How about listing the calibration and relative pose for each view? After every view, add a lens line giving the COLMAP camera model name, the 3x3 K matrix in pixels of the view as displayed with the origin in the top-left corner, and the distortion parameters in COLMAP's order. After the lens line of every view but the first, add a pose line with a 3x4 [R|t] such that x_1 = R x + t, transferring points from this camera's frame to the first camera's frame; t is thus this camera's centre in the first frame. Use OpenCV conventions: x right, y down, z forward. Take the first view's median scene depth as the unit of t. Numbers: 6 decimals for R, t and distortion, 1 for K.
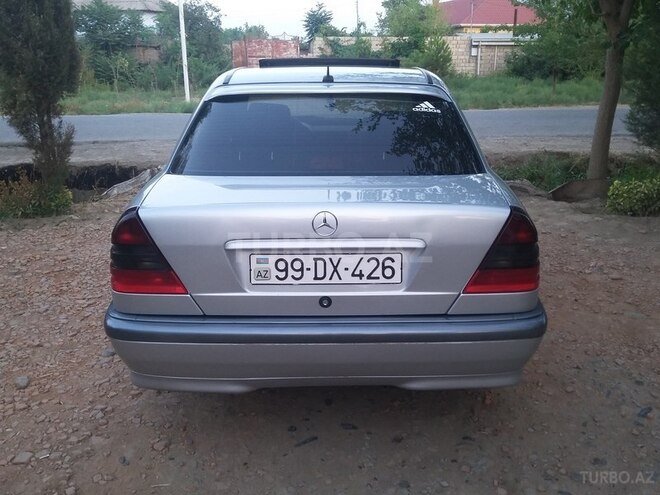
lens RADIAL K [[623.7, 0, 340.9], [0, 623.7, 247.4], [0, 0, 1]] dist [0.098454, -0.234591]
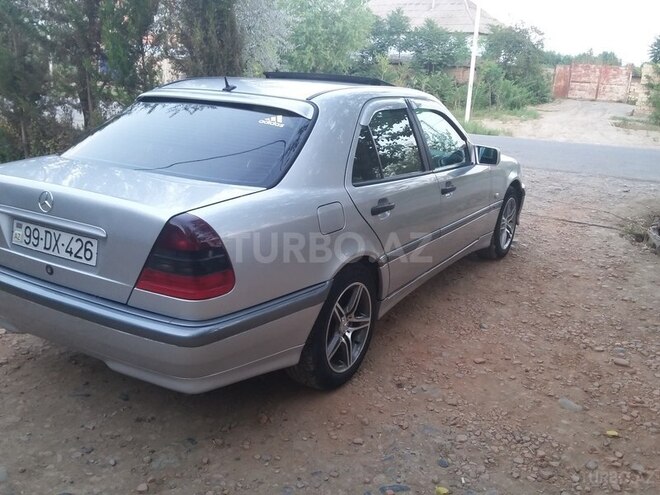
lens RADIAL K [[623.7, 0, 340.9], [0, 623.7, 247.4], [0, 0, 1]] dist [0.098454, -0.234591]
pose [[0.854042, 0.179241, -0.488349, 0.942762], [-0.195259, 0.980579, 0.018430, -0.076040], [0.482168, 0.079614, 0.872454, 0.224653]]
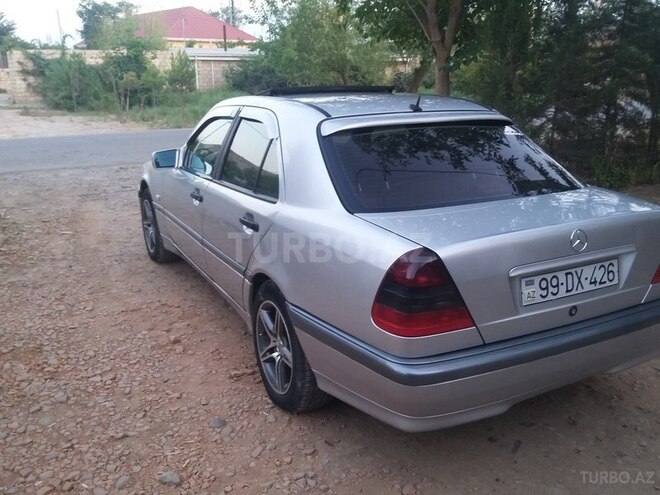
lens RADIAL K [[623.7, 0, 340.9], [0, 623.7, 247.4], [0, 0, 1]] dist [0.098454, -0.234591]
pose [[0.882149, -0.129184, 0.452906, -0.832528], [0.137442, 0.990399, 0.014792, -0.092574], [-0.450469, 0.049200, 0.891436, 0.172004]]
